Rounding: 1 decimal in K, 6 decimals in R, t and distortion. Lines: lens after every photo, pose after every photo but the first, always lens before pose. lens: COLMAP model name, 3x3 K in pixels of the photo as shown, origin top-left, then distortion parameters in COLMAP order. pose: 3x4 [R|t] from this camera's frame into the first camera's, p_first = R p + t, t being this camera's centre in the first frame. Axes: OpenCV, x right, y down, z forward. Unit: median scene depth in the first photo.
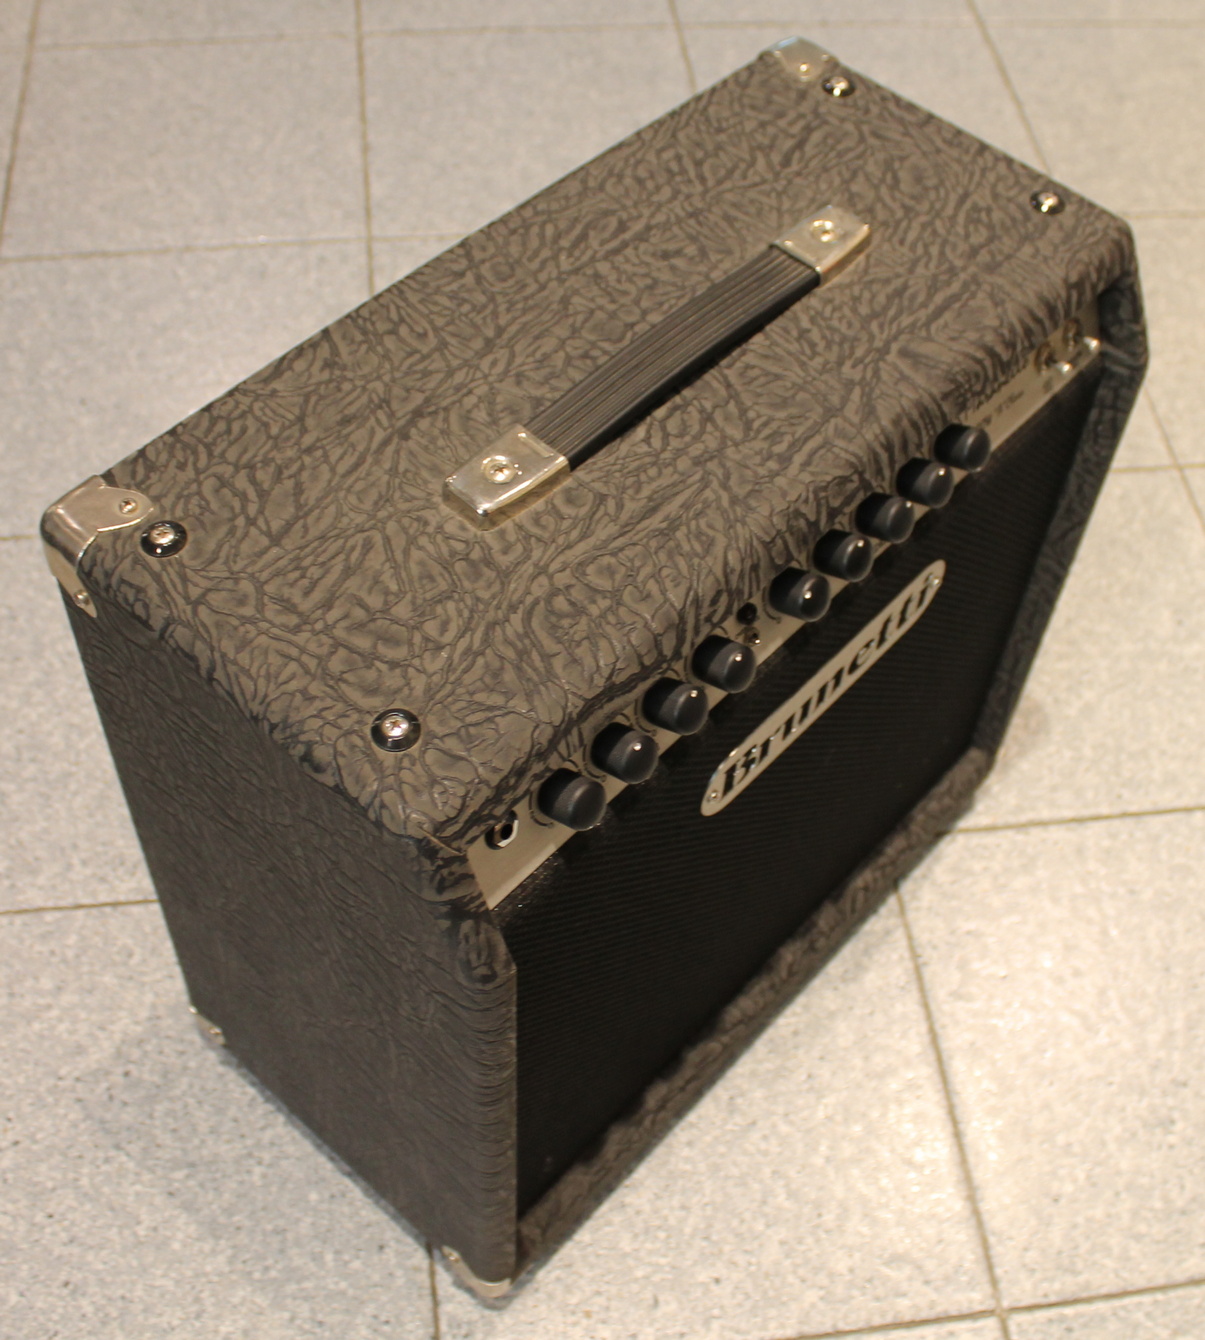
lens RADIAL K [[1677.5, 0, 609.0], [0, 1677.5, 680.0], [0, 0, 1]] dist [-0.117038, 0.000000]
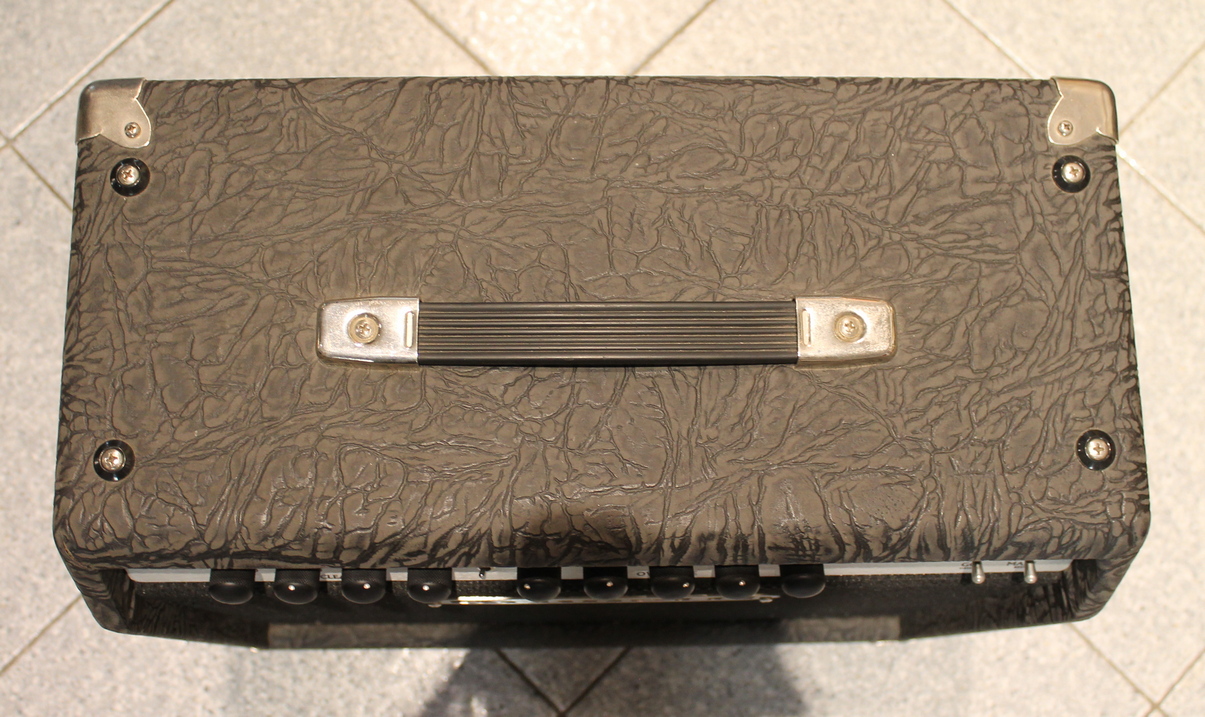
lens RADIAL K [[1401.8, 0, 574.6], [0, 1401.8, 344.6], [0, 0, 1]] dist [-0.078467, 0.000000]
pose [[0.680456, 0.705479, -0.198191, 0.202659], [-0.580925, 0.684189, 0.440921, -0.561053], [0.446660, -0.184894, 0.875391, 0.235415]]
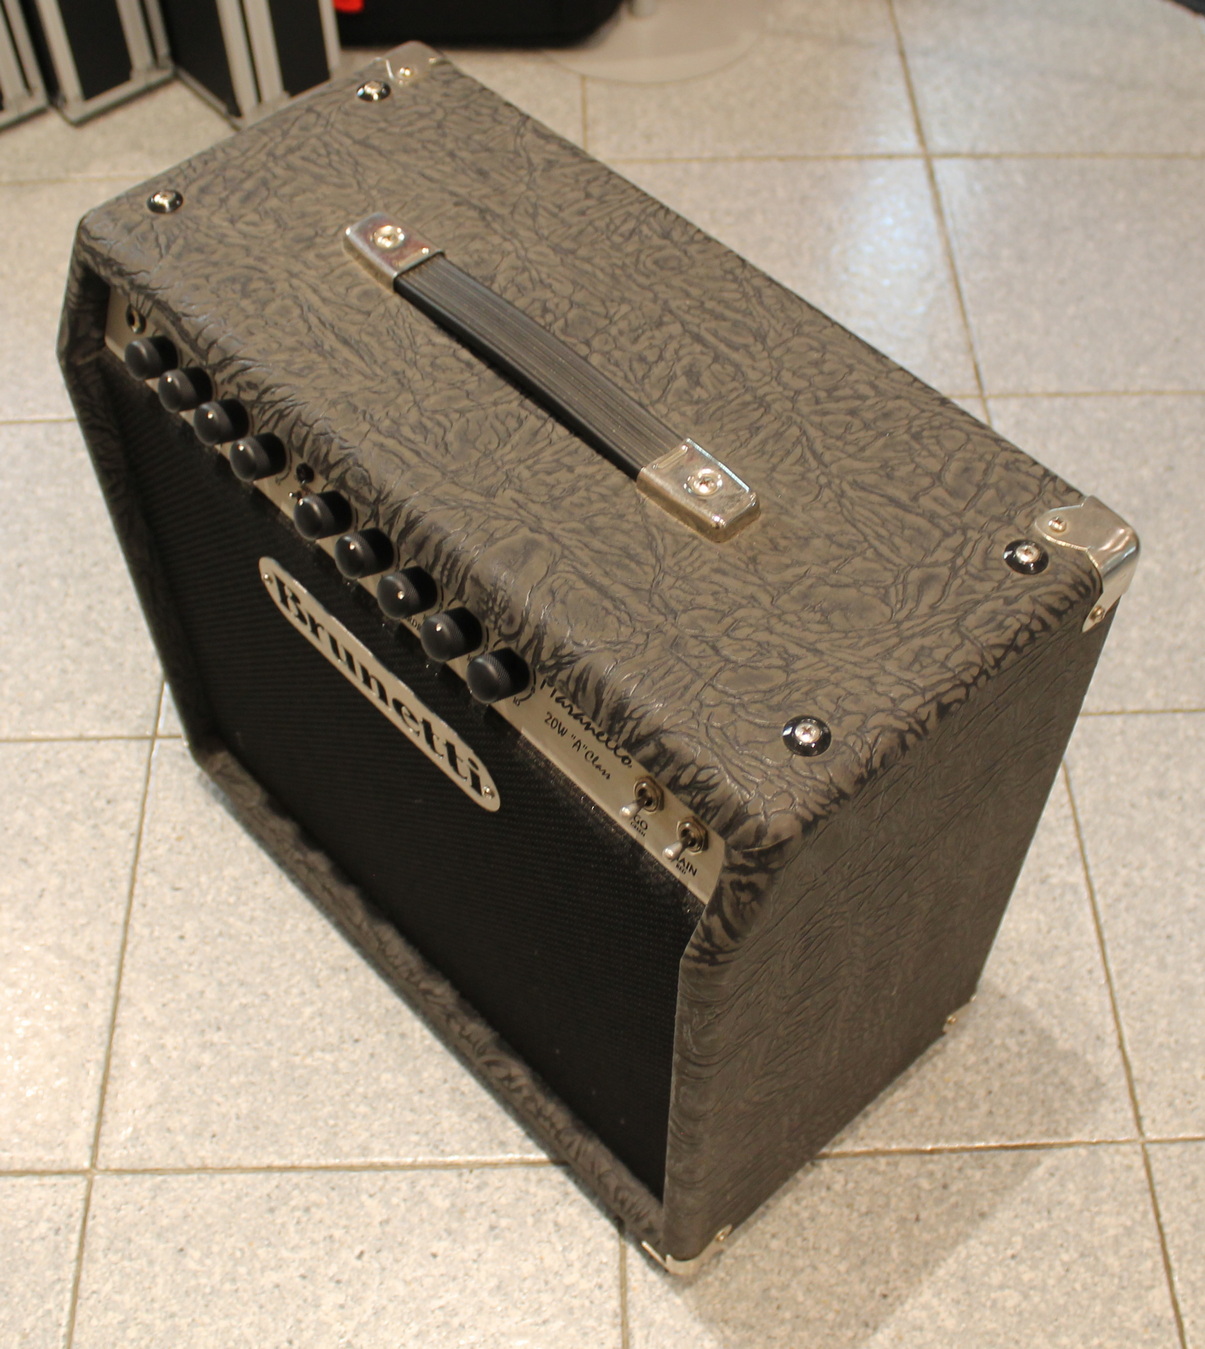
lens RADIAL K [[1688.7, 0, 615.9], [0, 1688.7, 664.5], [0, 0, 1]] dist [-0.117038, 0.000000]
pose [[-0.087985, 0.774451, -0.626485, 0.830202], [-0.803000, 0.317018, 0.504668, -0.701398], [0.589448, 0.547471, 0.593992, 0.518146]]
